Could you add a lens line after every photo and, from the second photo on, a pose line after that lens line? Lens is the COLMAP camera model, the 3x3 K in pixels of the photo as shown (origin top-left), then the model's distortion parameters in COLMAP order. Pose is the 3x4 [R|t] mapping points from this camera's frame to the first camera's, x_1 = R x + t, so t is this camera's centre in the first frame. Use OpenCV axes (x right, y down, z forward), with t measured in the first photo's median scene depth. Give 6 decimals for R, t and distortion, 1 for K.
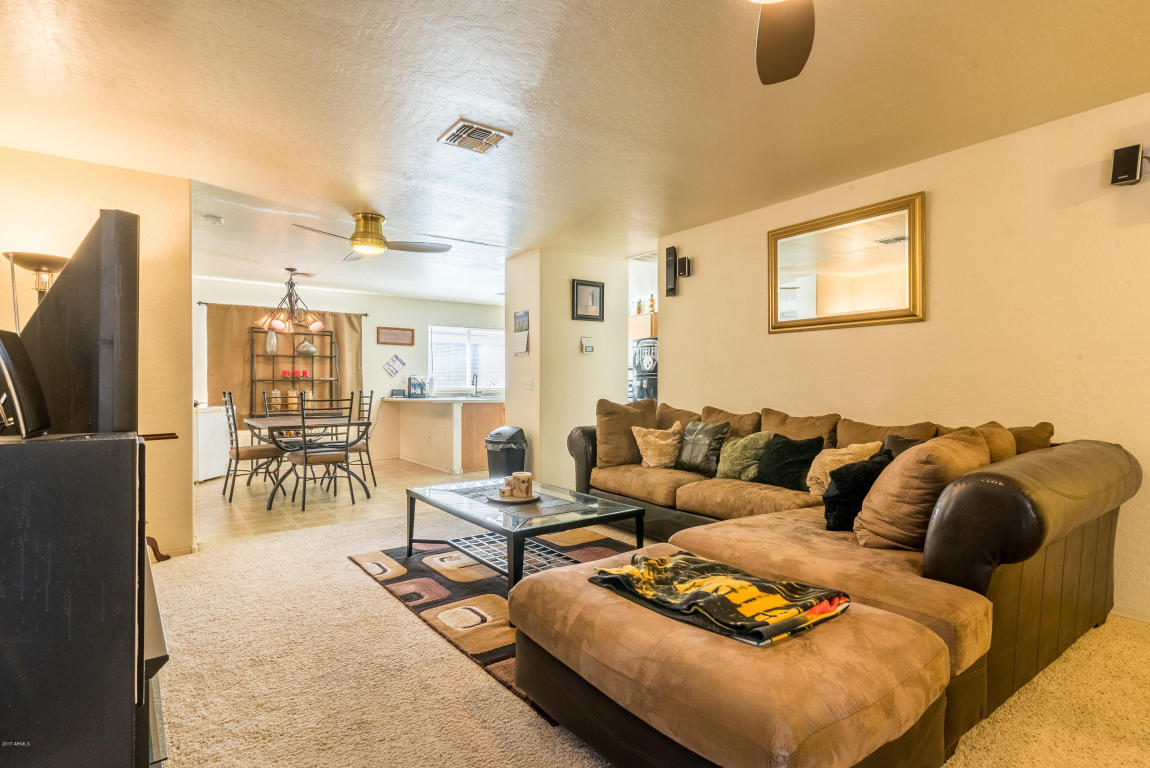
lens RADIAL K [[575.1, 0, 575.0], [0, 575.1, 384.0], [0, 0, 1]] dist [0.000284, 0.000039]
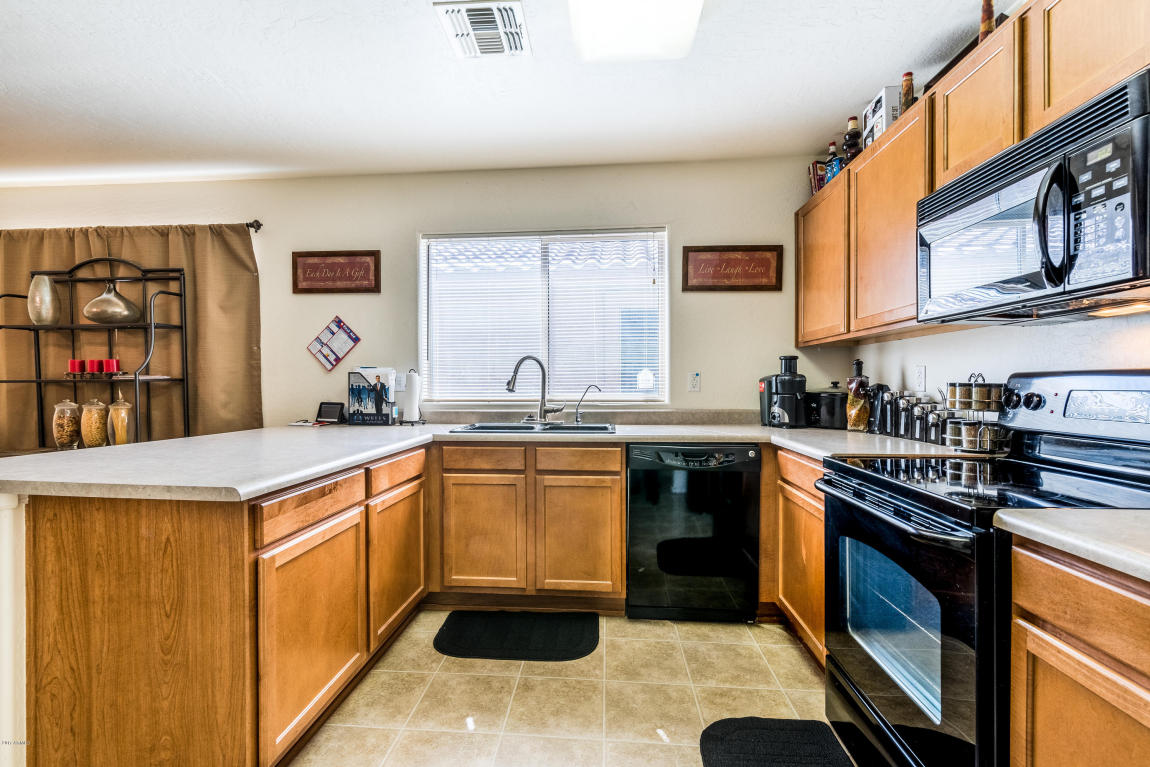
lens RADIAL K [[536.7, 0, 558.2], [0, 536.7, 390.7], [0, 0, 1]] dist [0.004416, 0.000549]
pose [[0.752081, 0.006627, -0.659038, 0.066102], [0.003296, 0.999899, 0.013816, -0.003691], [0.659063, -0.012563, 0.751983, 0.888620]]
